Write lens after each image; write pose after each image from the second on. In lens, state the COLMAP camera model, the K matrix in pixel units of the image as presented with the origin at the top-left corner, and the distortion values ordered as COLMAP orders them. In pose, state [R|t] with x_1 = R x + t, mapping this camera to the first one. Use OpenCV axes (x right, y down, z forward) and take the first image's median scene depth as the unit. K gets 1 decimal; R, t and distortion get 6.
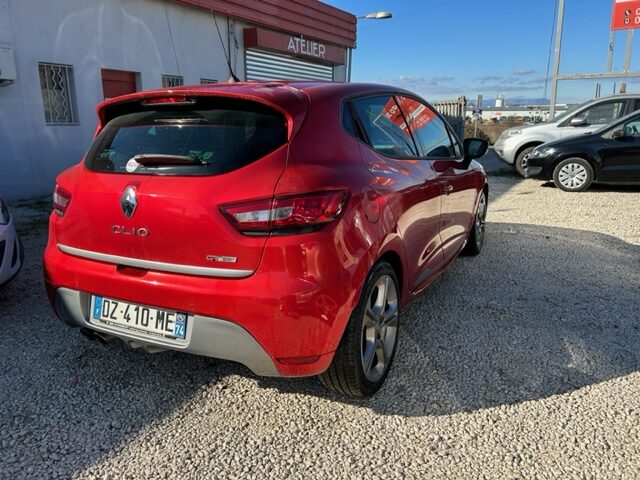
lens RADIAL K [[495.9, 0, 320.0], [0, 495.9, 240.0], [0, 0, 1]] dist [0.053622, -0.042235]
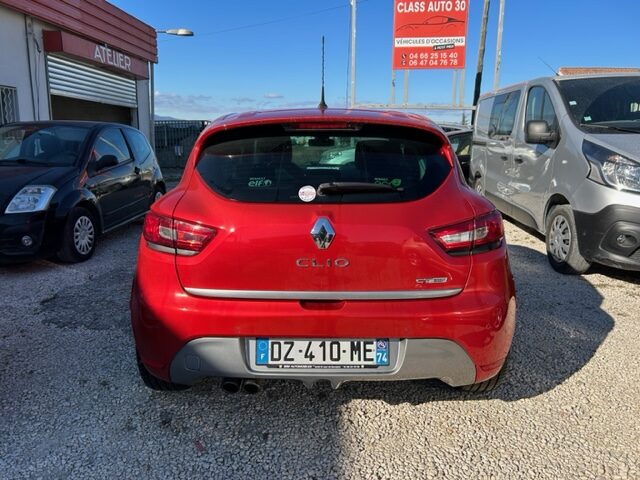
lens RADIAL K [[495.9, 0, 320.0], [0, 495.9, 240.0], [0, 0, 1]] dist [0.053622, -0.042235]
pose [[0.888950, -0.074348, 0.451929, -0.748775], [0.089284, 0.995937, -0.011779, -0.046824], [-0.449217, 0.050821, 0.891976, 0.144801]]
